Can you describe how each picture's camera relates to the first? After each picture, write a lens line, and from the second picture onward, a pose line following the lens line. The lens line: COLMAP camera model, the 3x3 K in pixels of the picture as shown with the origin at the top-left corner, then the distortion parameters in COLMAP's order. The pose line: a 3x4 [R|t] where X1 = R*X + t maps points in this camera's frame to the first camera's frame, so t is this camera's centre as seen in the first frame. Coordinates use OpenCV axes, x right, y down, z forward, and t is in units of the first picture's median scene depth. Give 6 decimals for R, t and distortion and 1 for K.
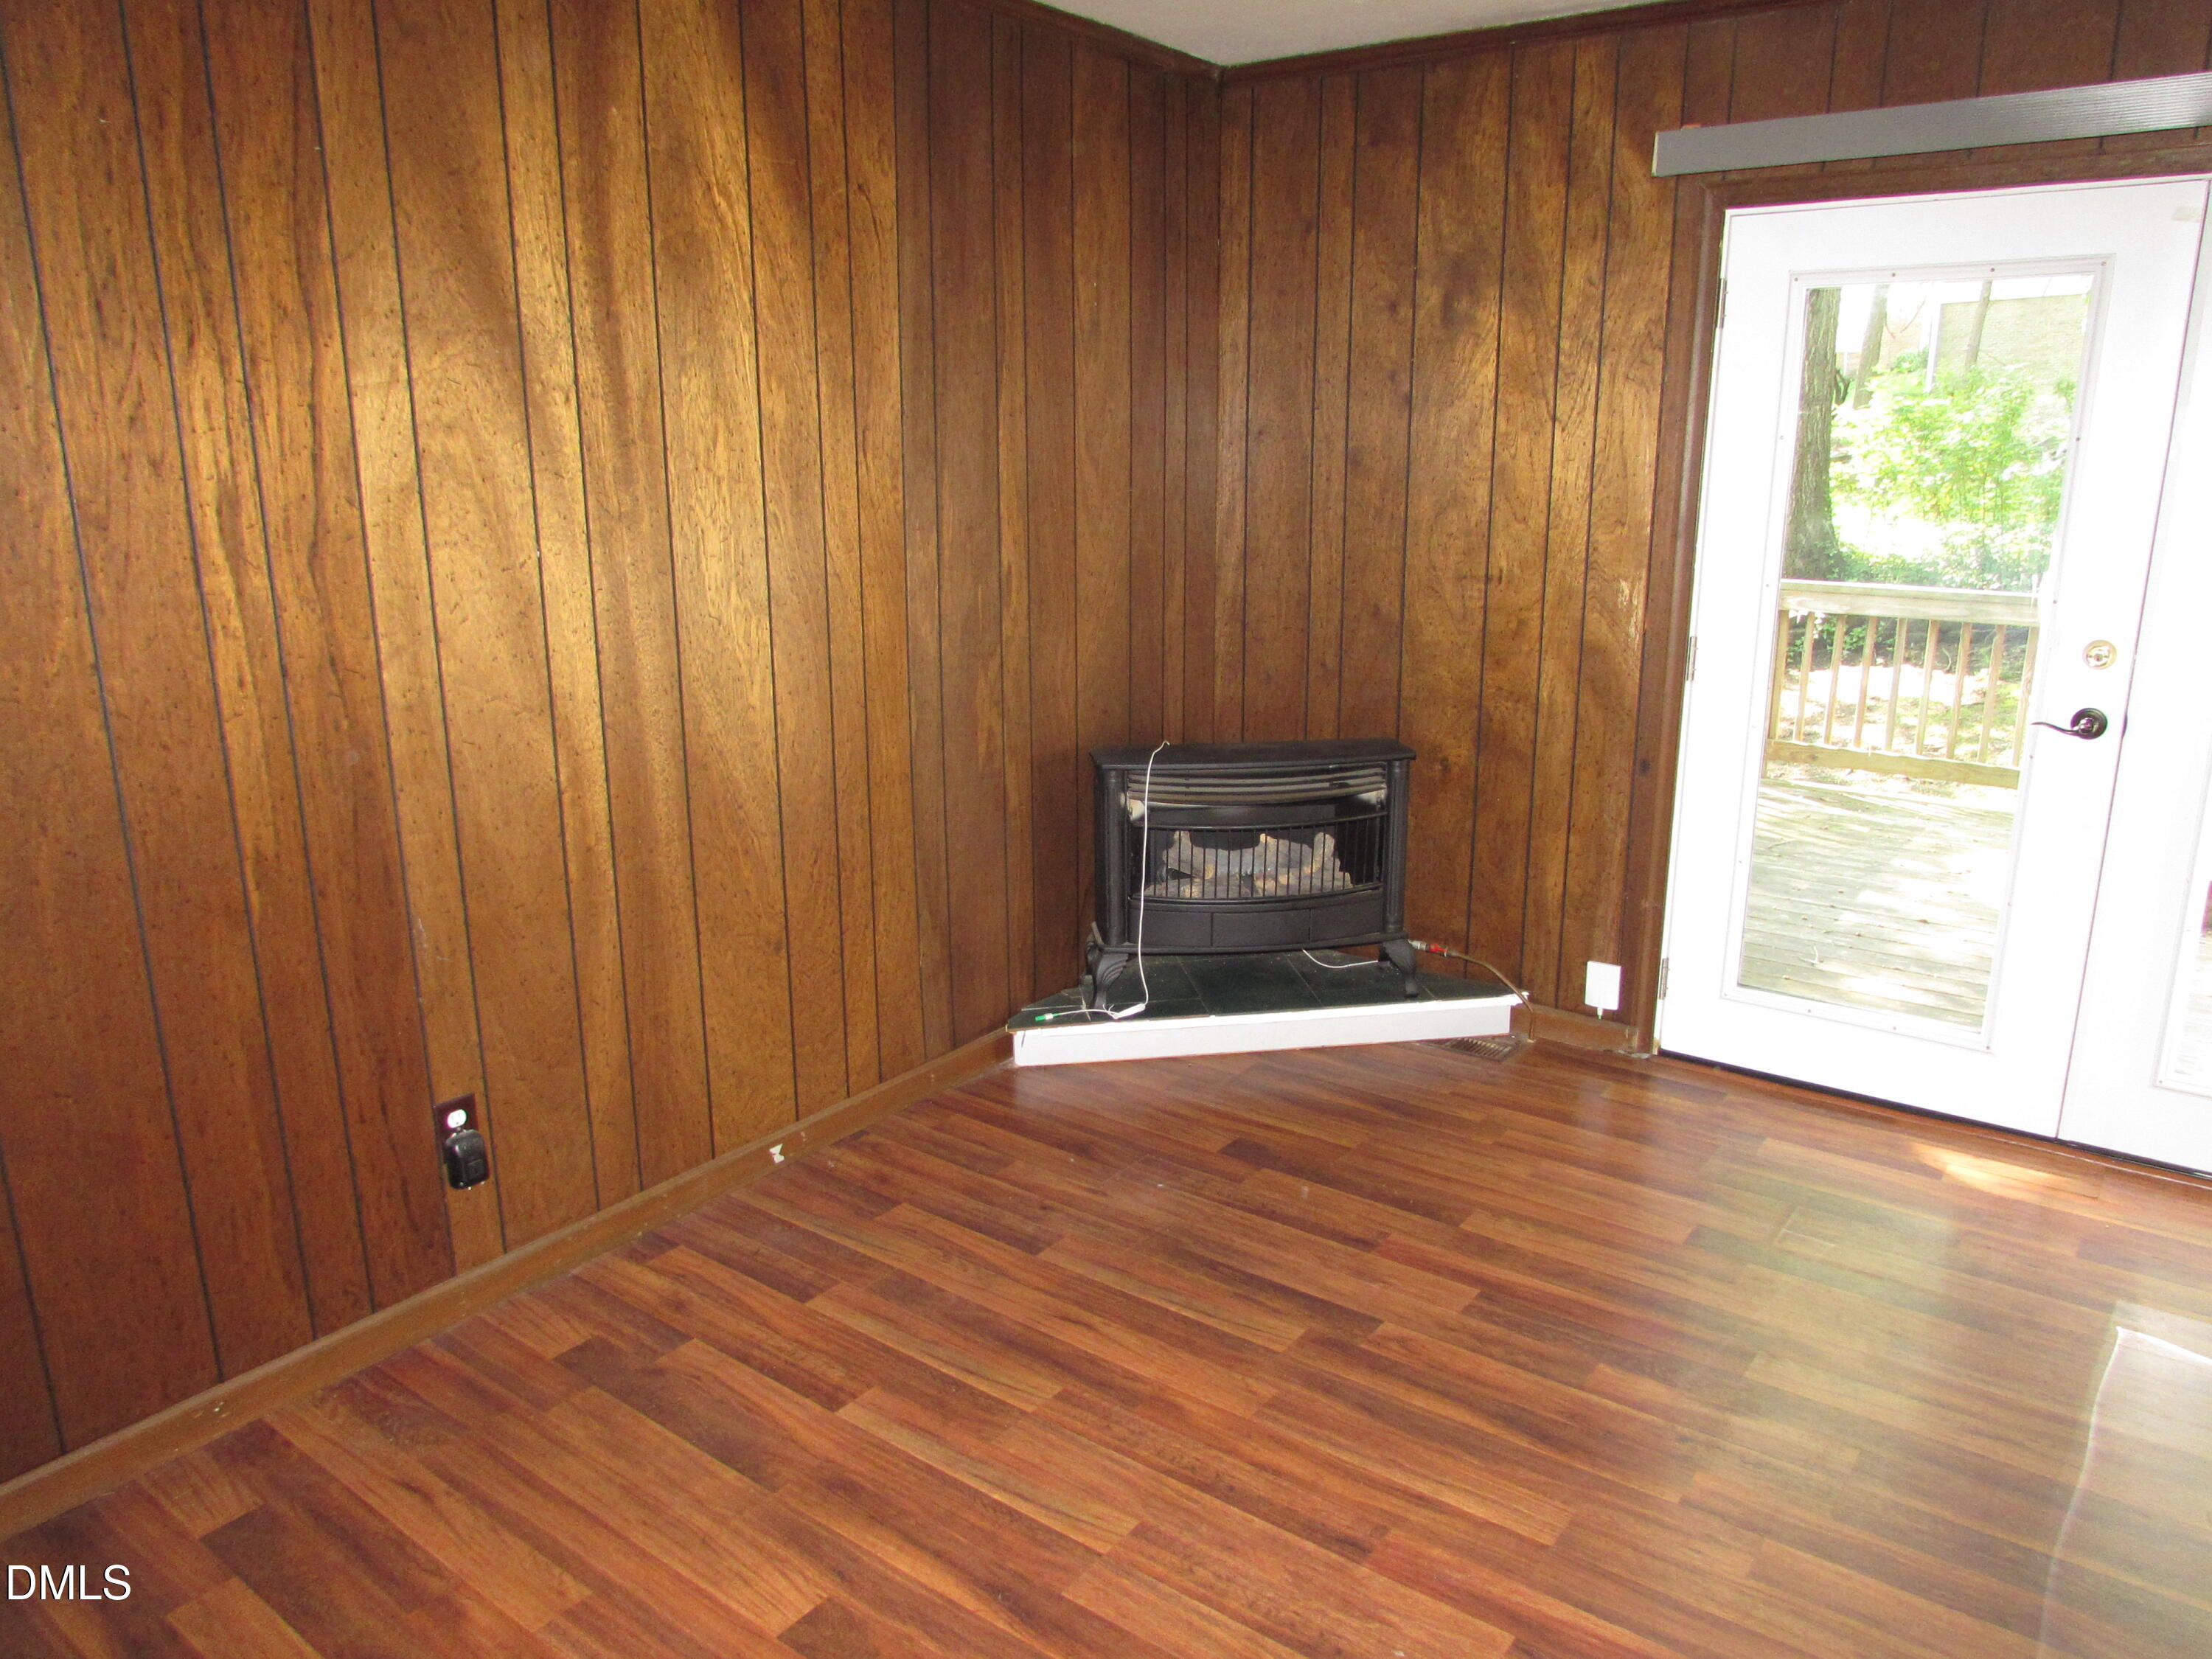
lens RADIAL K [[1560.8, 0, 1105.1], [0, 1560.8, 839.7], [0, 0, 1]] dist [-0.043248, 0.023611]
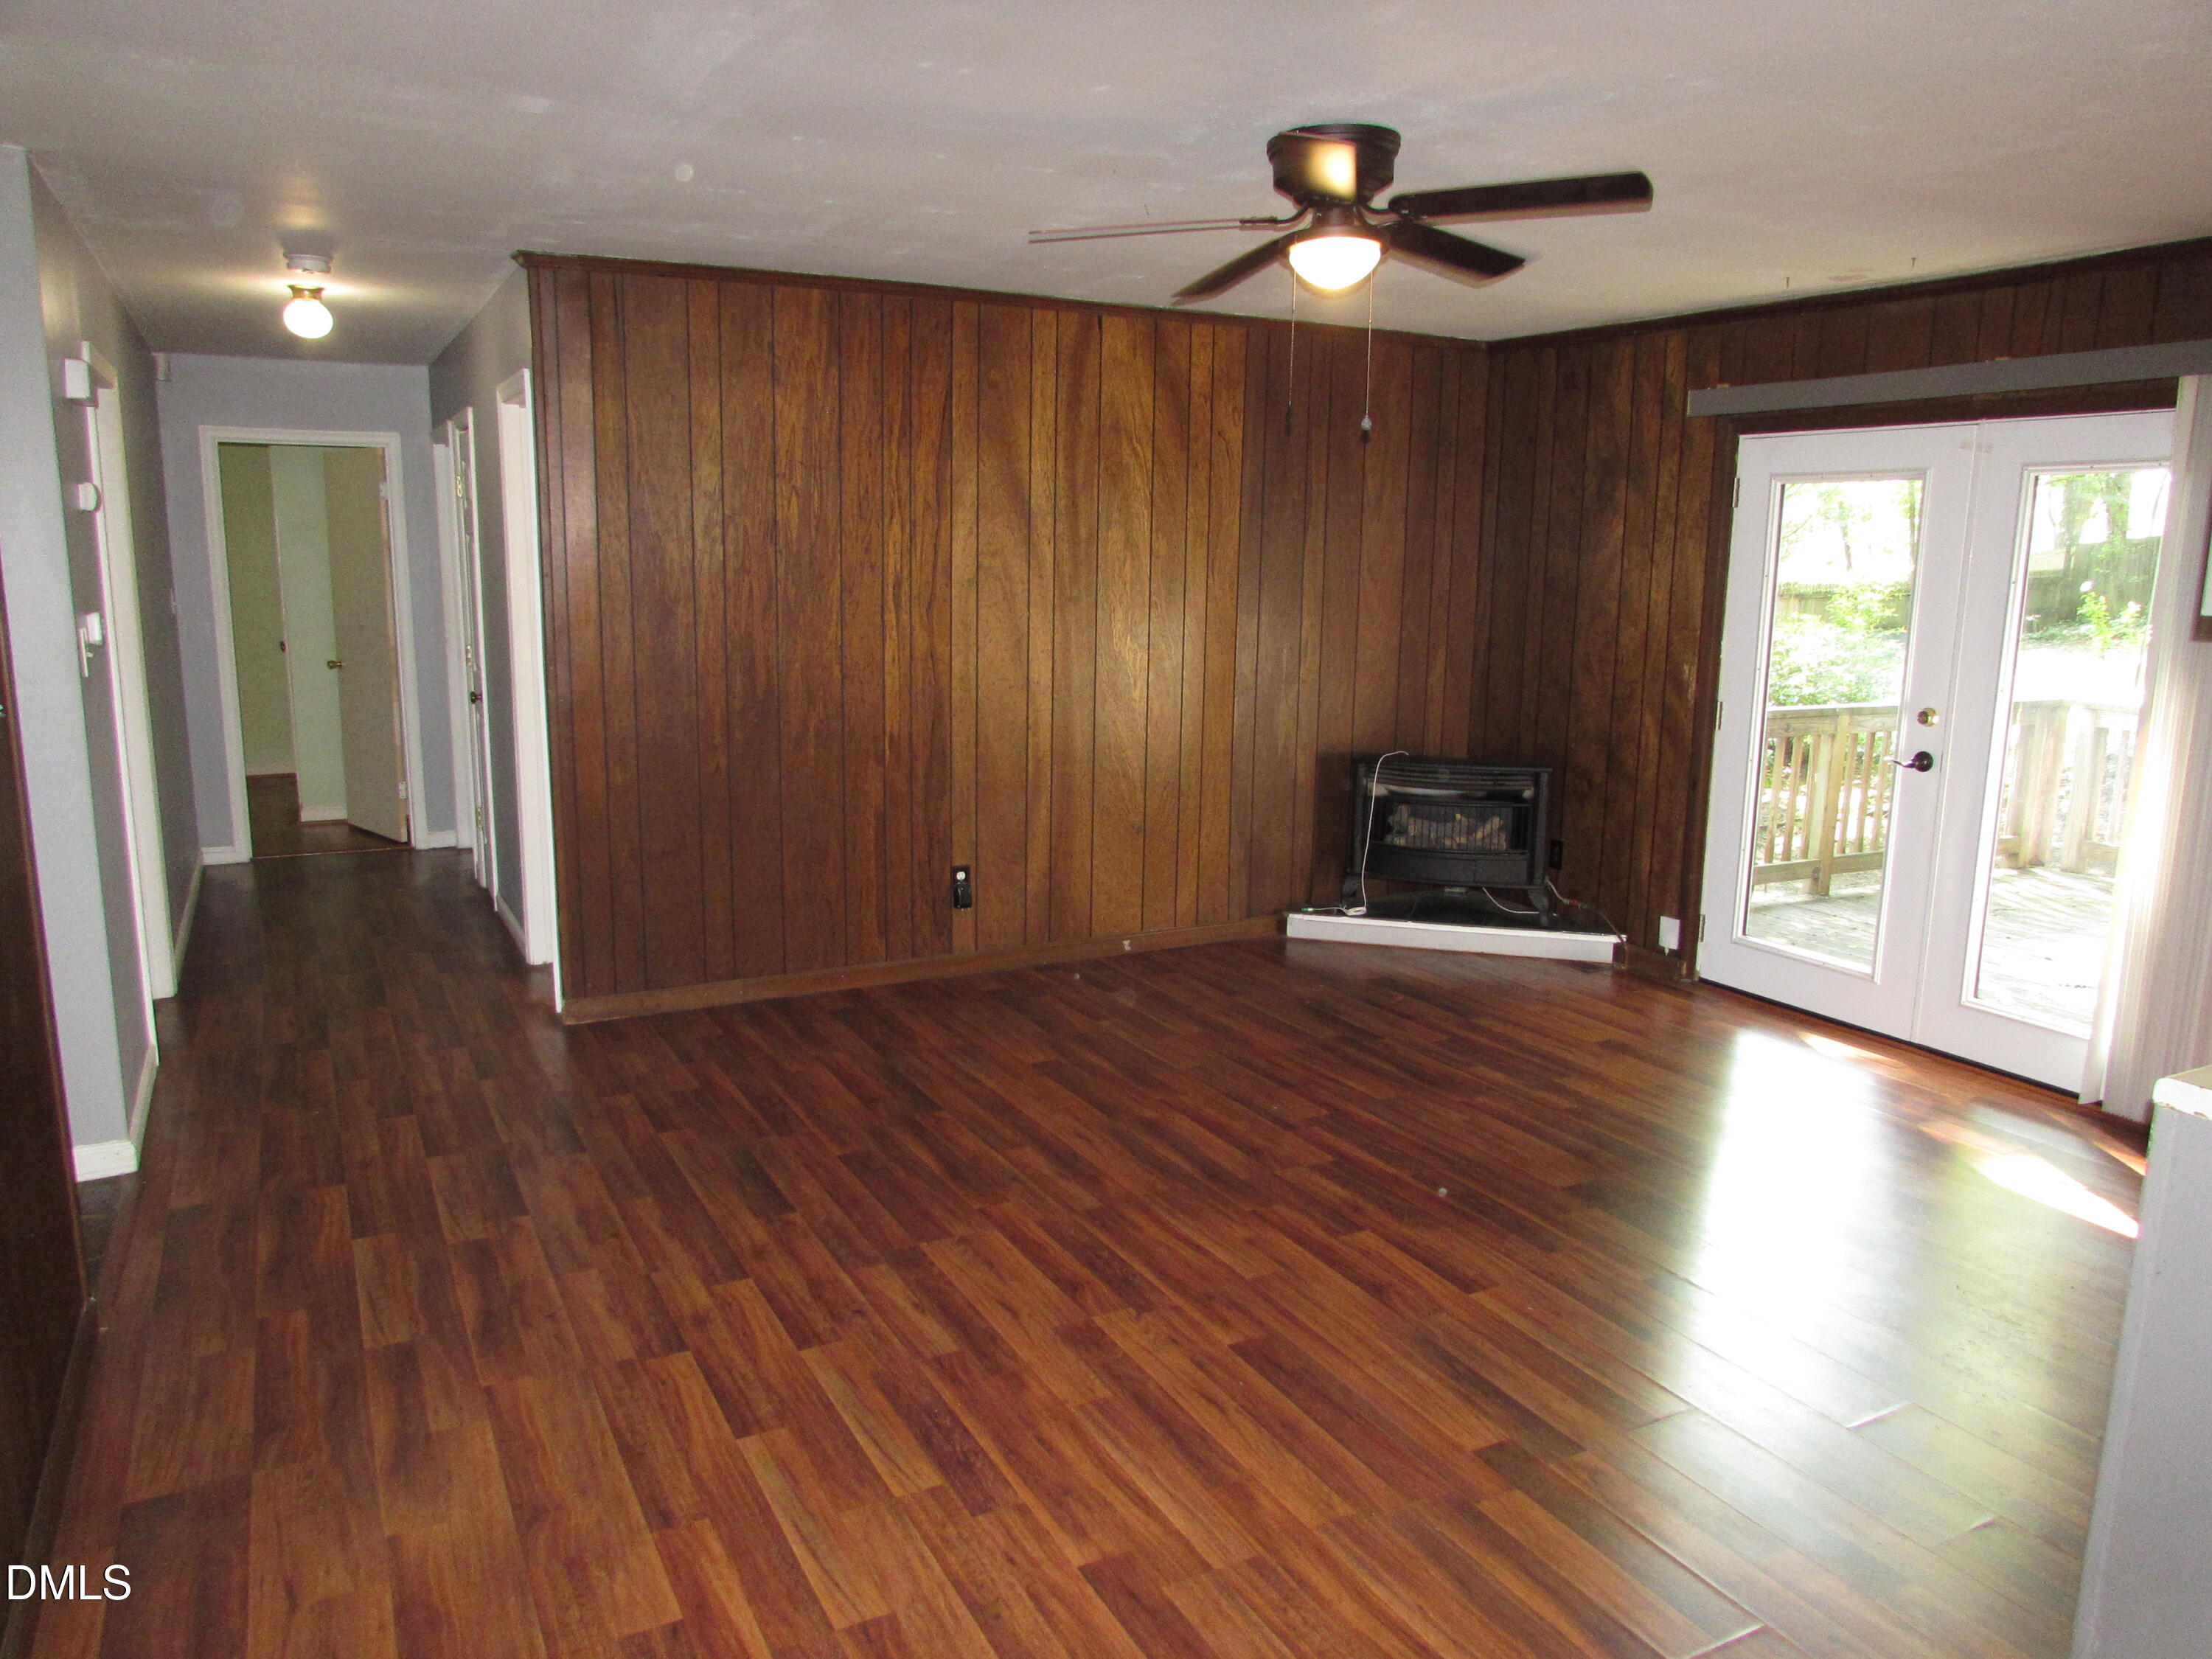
lens RADIAL K [[1560.8, 0, 1103.9], [0, 1560.8, 832.8], [0, 0, 1]] dist [-0.043248, 0.023611]
pose [[0.907039, 0.091976, -0.410879, 0.554860], [-0.123801, 0.990972, -0.051466, 0.184091], [0.402435, 0.097549, 0.910236, -0.764559]]
